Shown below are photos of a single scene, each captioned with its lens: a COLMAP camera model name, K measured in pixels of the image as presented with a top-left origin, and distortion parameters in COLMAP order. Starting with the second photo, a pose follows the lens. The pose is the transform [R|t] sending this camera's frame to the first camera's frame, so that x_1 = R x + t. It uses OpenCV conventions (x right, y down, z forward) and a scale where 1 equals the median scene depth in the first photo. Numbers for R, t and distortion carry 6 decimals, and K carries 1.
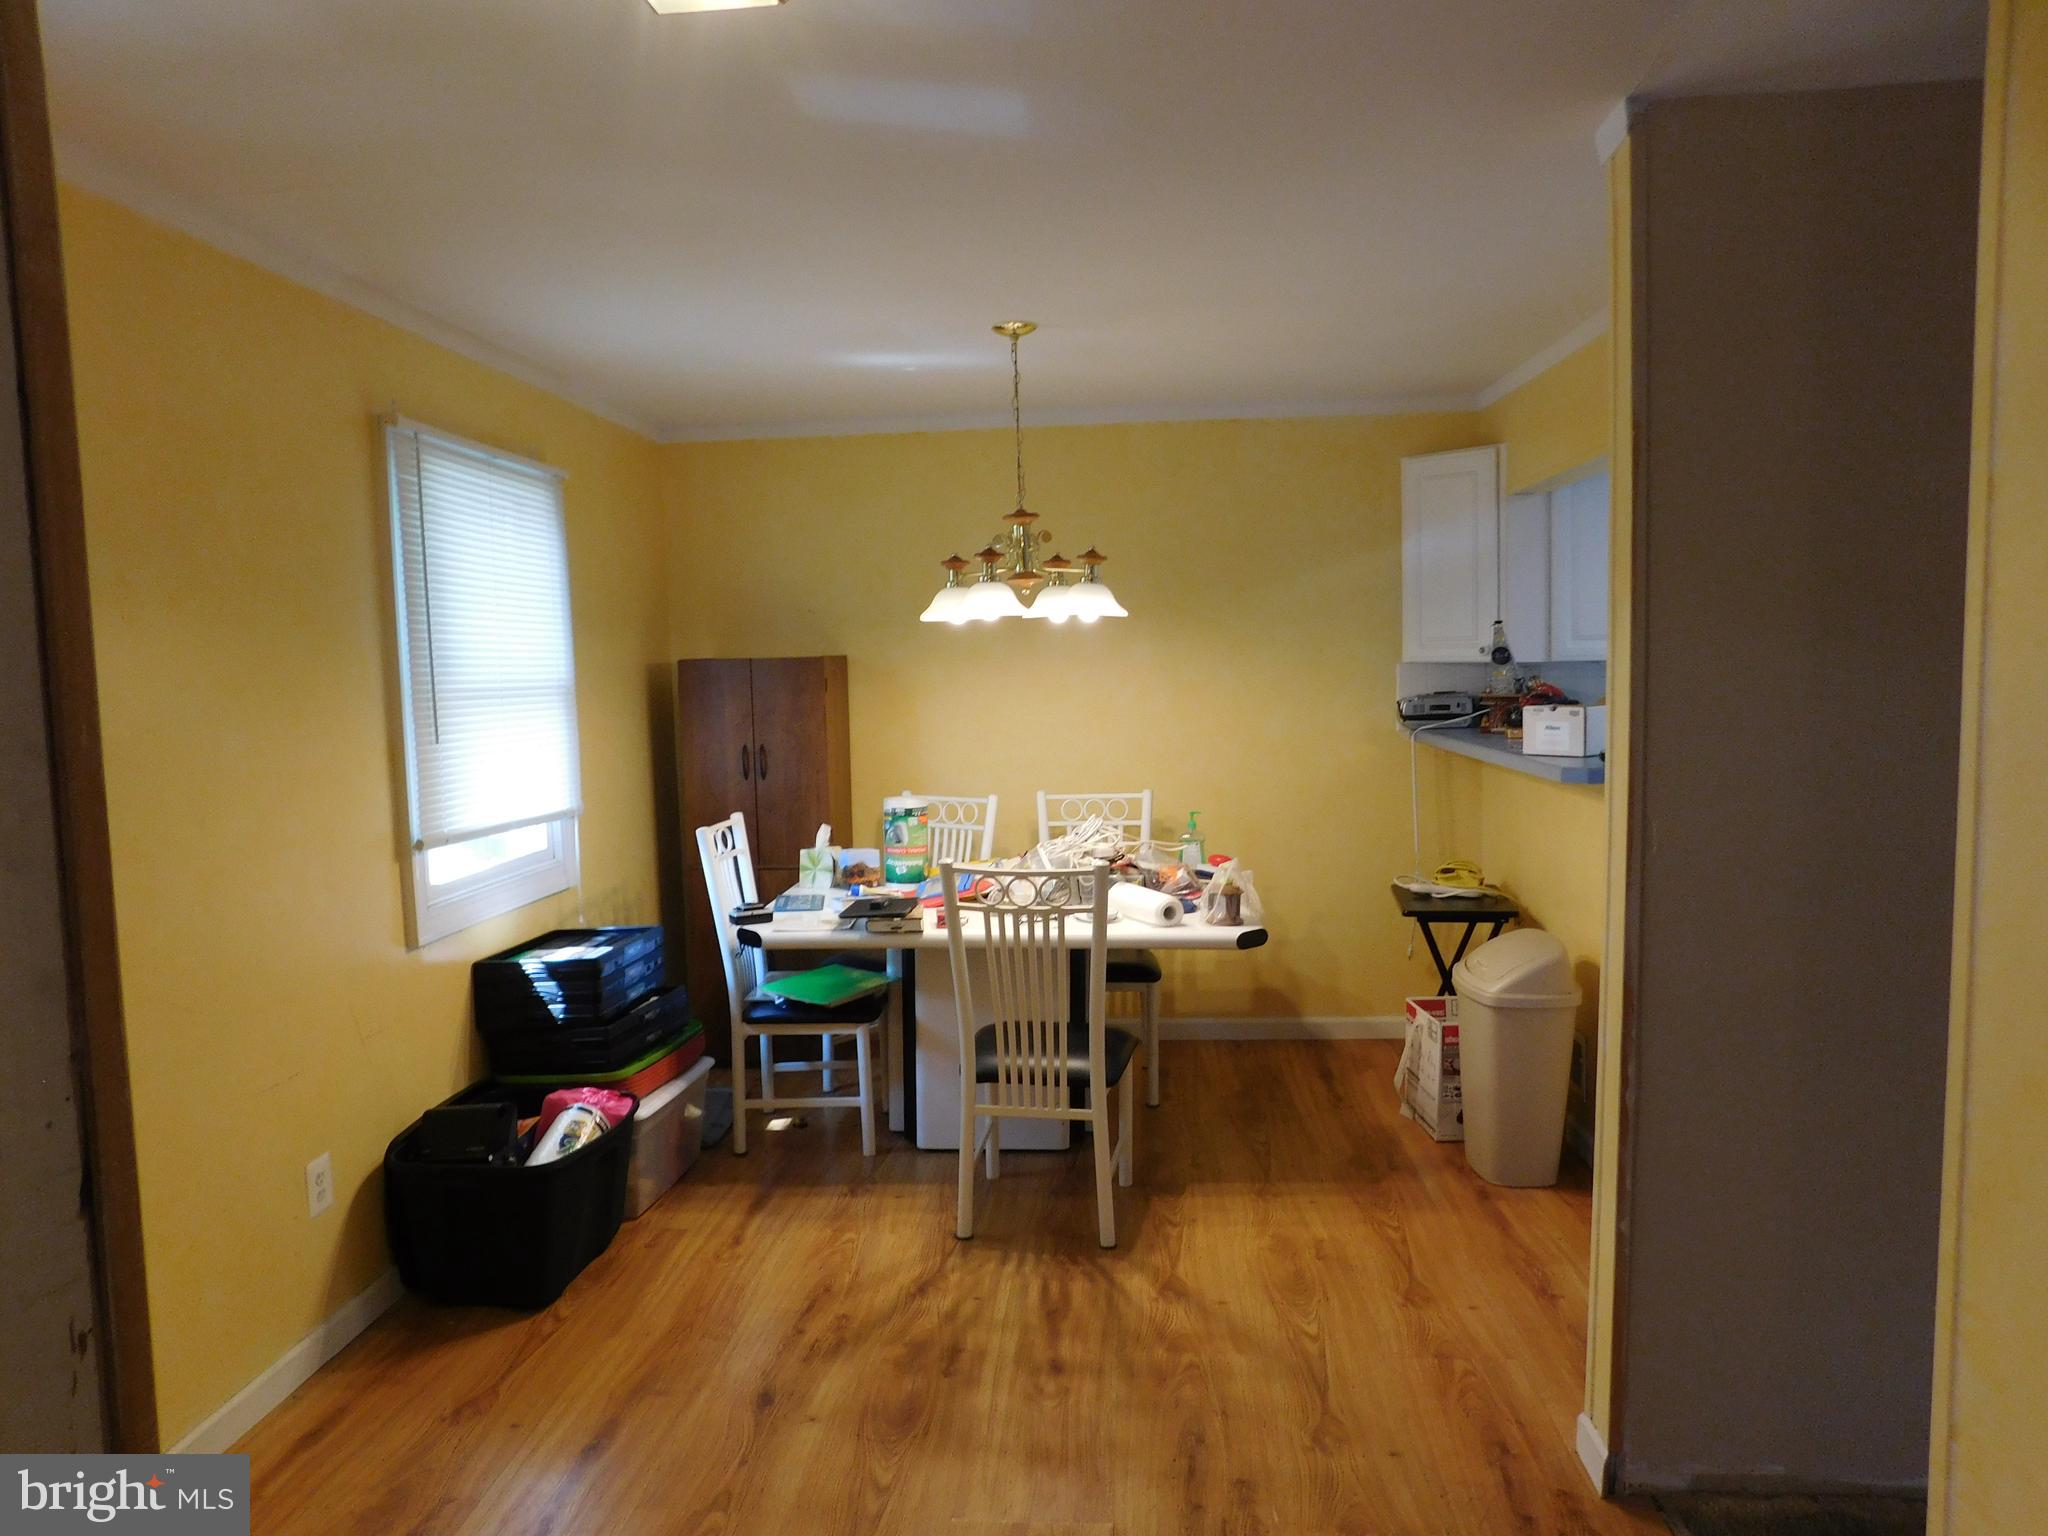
lens RADIAL K [[1376.5, 0, 1022.1], [0, 1376.5, 769.7], [0, 0, 1]] dist [-0.028970, 0.014563]
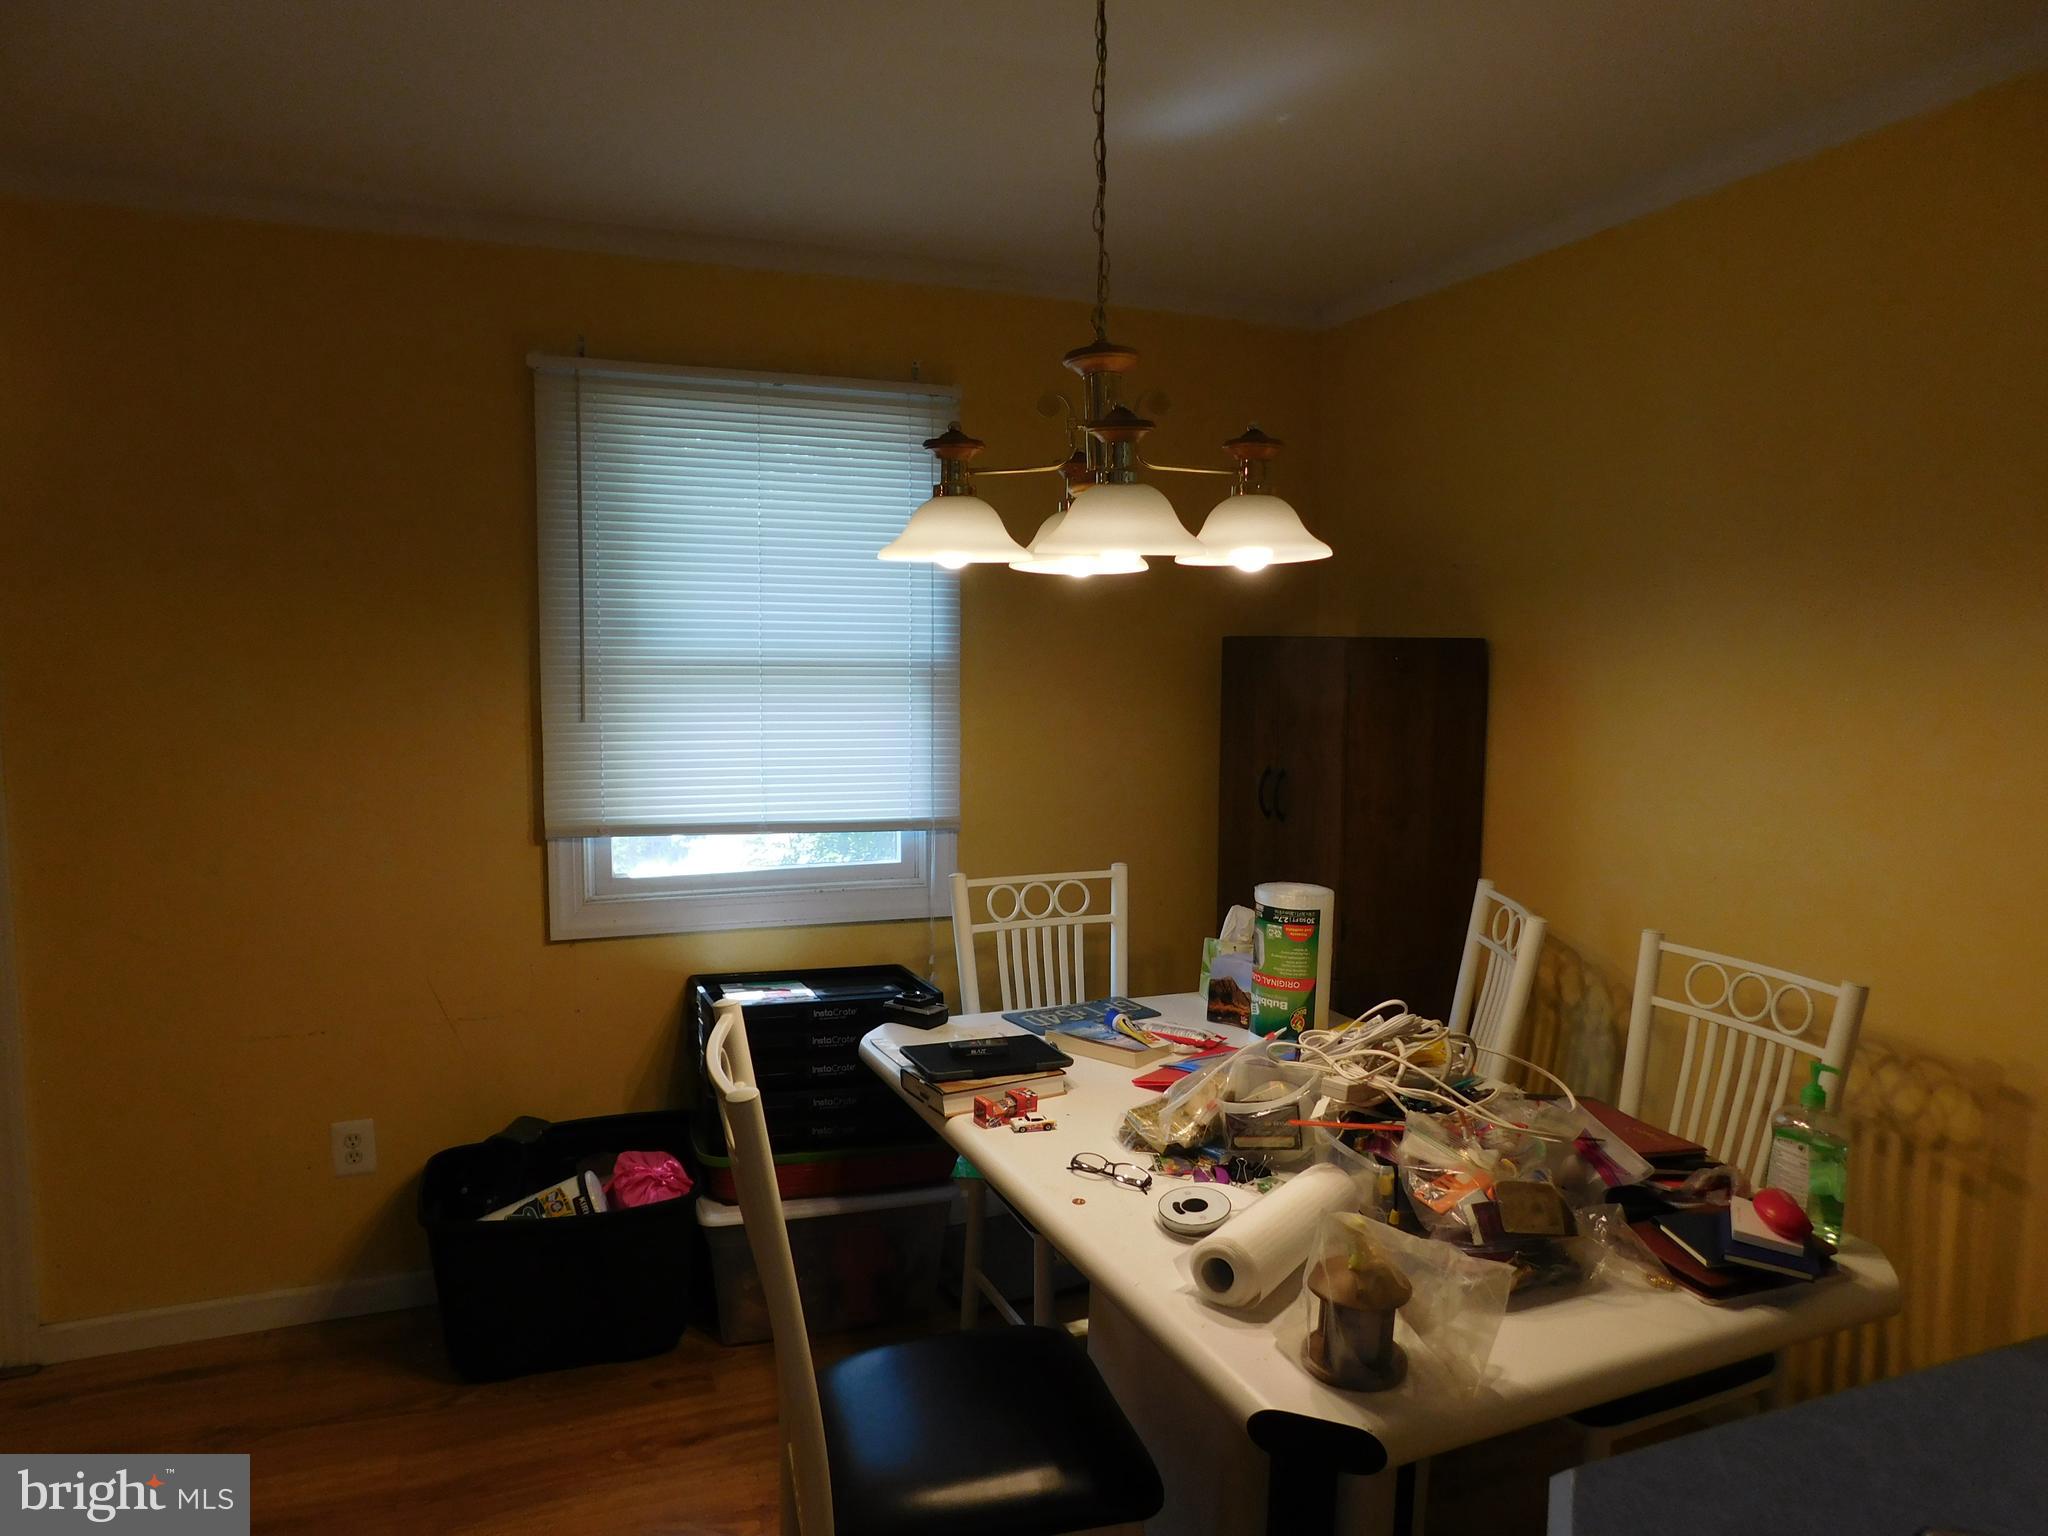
lens RADIAL K [[1376.5, 0, 1022.9], [0, 1376.5, 772.6], [0, 0, 1]] dist [-0.028970, 0.014563]
pose [[0.436018, 0.114807, -0.892585, 0.455372], [-0.092829, 0.992276, 0.082284, -0.078588], [0.895137, 0.046980, 0.443308, 0.789953]]
